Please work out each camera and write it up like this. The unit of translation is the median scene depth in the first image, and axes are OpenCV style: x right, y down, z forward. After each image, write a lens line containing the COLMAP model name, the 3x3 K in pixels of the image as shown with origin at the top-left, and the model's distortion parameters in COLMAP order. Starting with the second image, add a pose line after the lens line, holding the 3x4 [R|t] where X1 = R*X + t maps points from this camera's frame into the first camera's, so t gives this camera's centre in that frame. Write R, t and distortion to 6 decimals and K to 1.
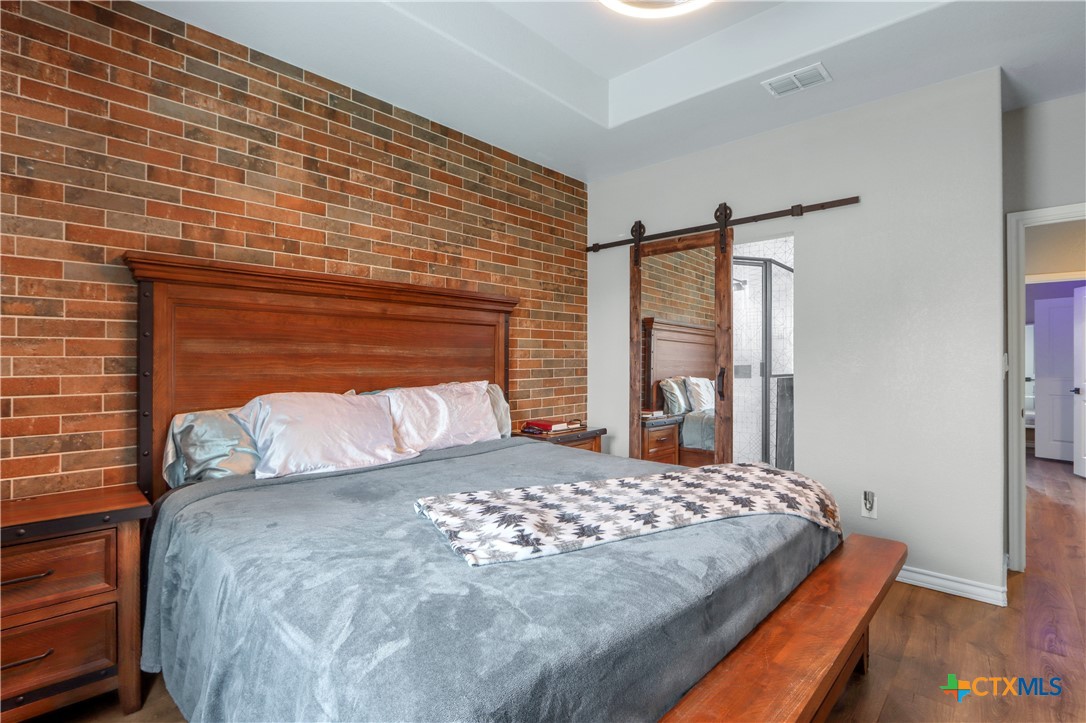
lens RADIAL K [[518.8, 0, 542.6], [0, 518.8, 355.6], [0, 0, 1]] dist [-0.004725, -0.000327]
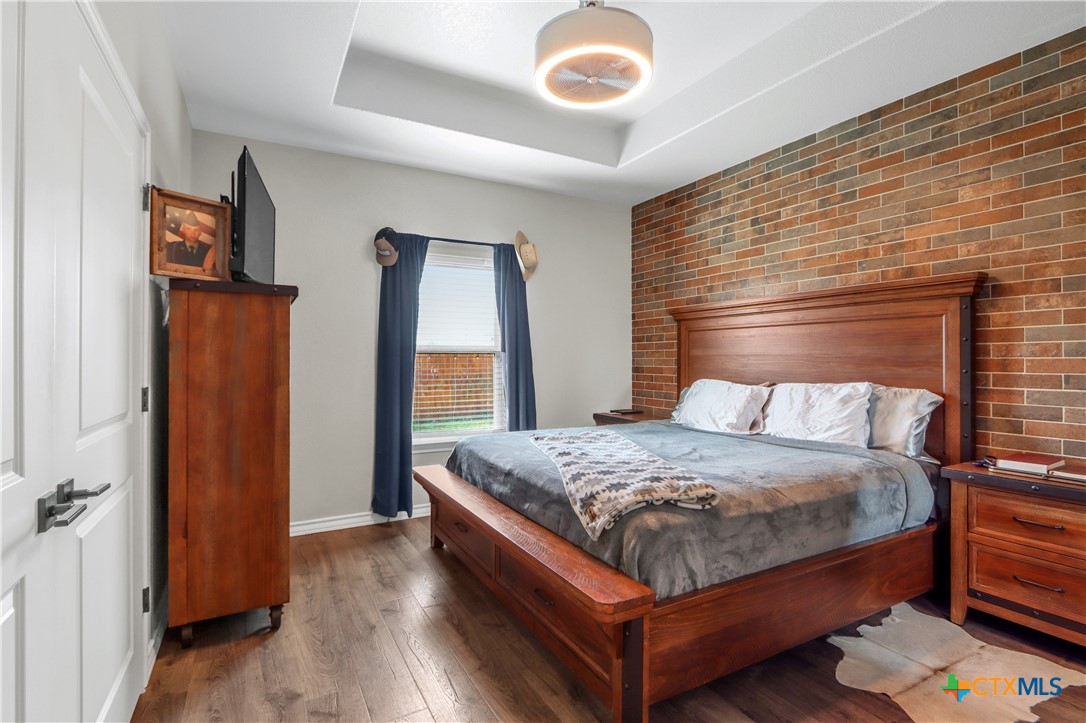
lens RADIAL K [[518.8, 0, 541.5], [0, 518.8, 361.2], [0, 0, 1]] dist [-0.004725, -0.000327]
pose [[-0.301485, 0.000280, -0.953471, 0.968501], [0.005106, 0.999986, -0.001321, 0.010419], [0.953457, -0.005267, -0.301482, 0.773968]]
